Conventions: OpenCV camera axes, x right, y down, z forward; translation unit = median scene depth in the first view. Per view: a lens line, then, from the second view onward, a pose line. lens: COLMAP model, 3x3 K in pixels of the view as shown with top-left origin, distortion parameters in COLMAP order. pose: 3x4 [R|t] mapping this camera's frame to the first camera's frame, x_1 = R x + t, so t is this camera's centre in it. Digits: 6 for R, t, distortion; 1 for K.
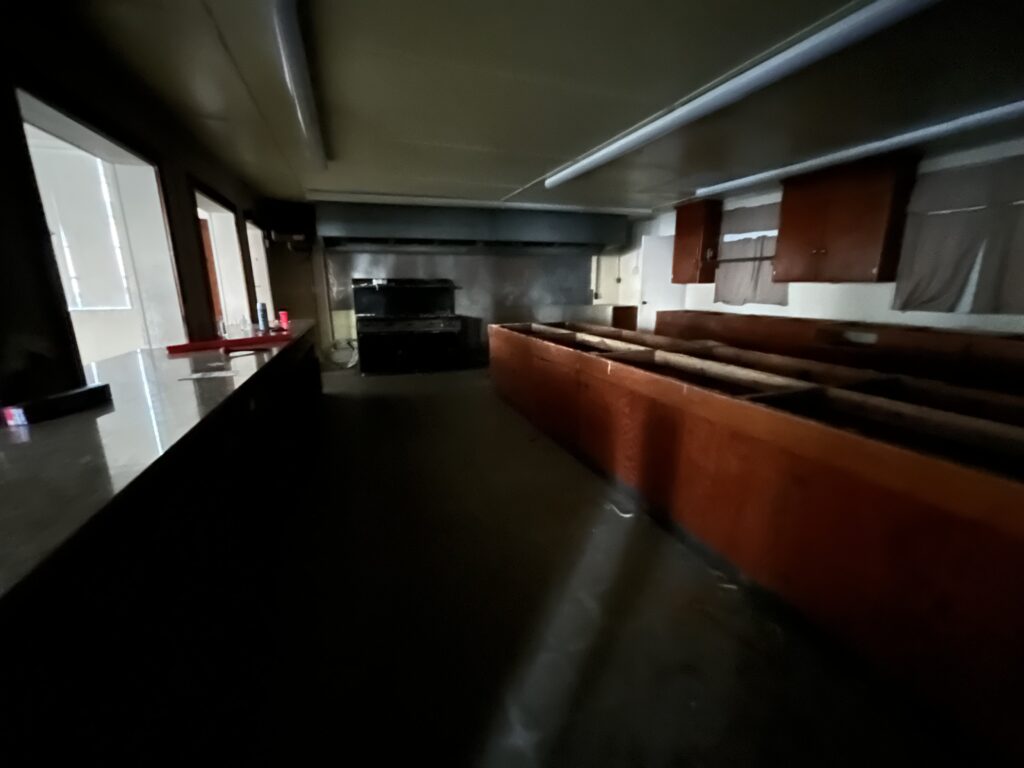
lens RADIAL K [[414.9, 0, 514.8], [0, 414.9, 385.1], [0, 0, 1]] dist [-0.000044, 0.000003]
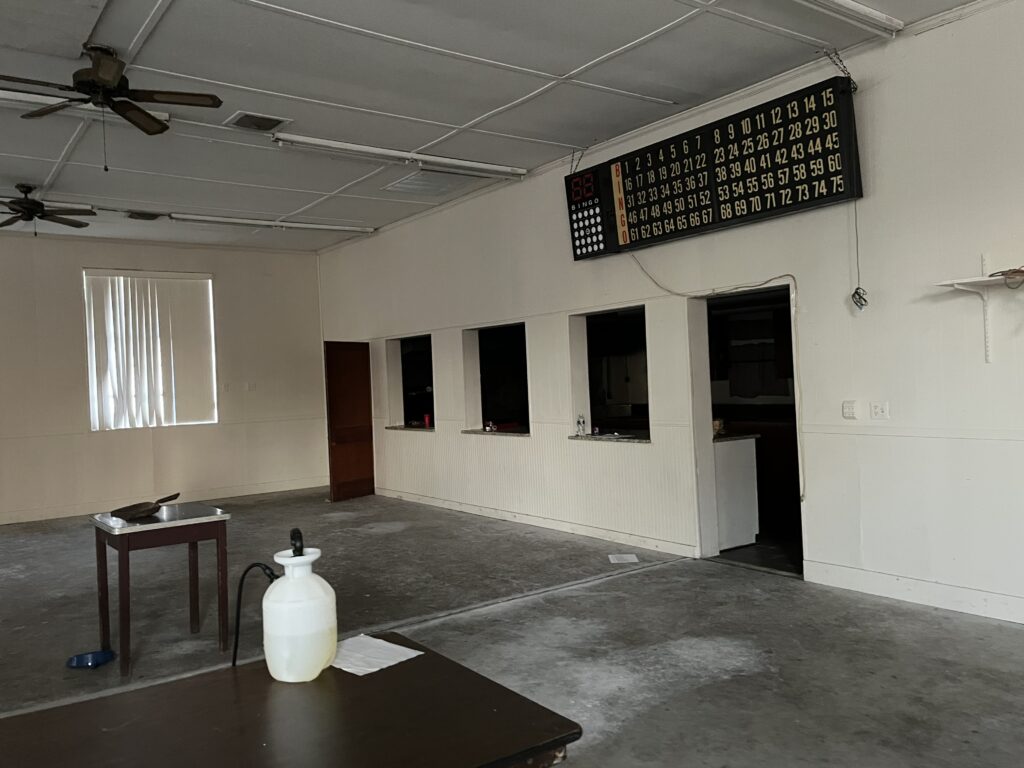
lens RADIAL K [[808.7, 0, 509.5], [0, 808.7, 385.6], [0, 0, 1]] dist [0.011139, -0.003702]
pose [[0.961827, -0.031664, 0.271819, -0.735286], [0.093888, 0.971177, -0.219088, 0.208310], [-0.257047, 0.236245, 0.937078, -0.968975]]
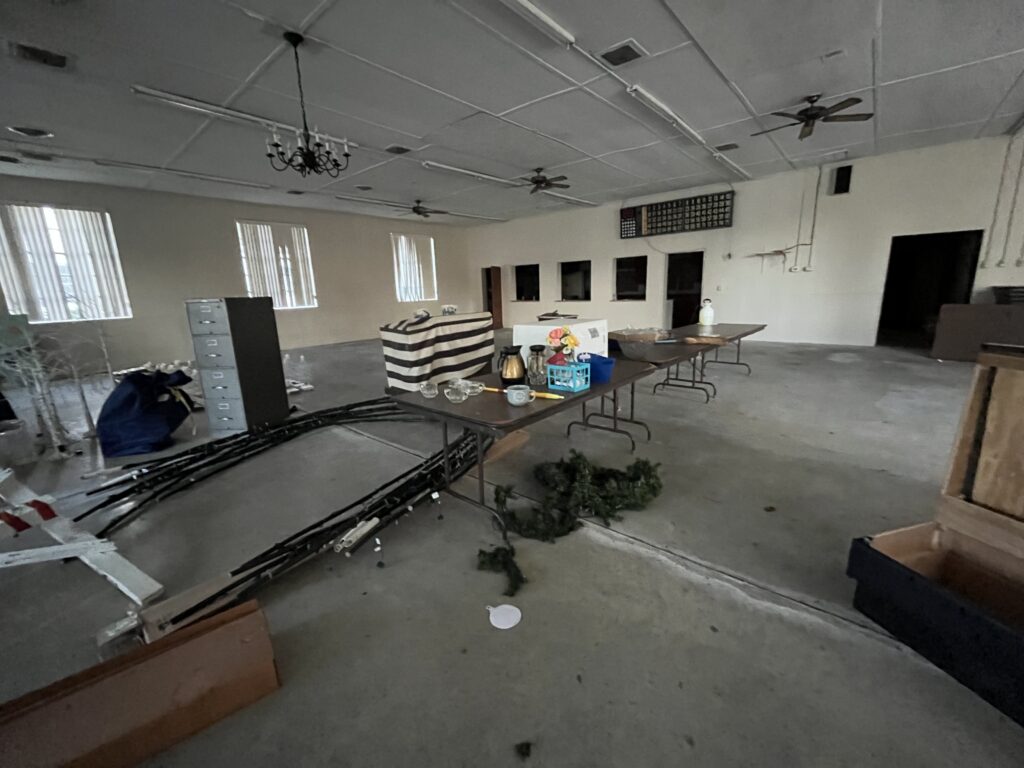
lens RADIAL K [[414.9, 0, 516.8], [0, 414.9, 381.5], [0, 0, 1]] dist [-0.000044, 0.000003]
pose [[0.874170, -0.132868, 0.467089, -2.794030], [0.140417, 0.989914, 0.018796, 0.405761], [-0.464876, 0.049156, 0.884010, -1.670993]]
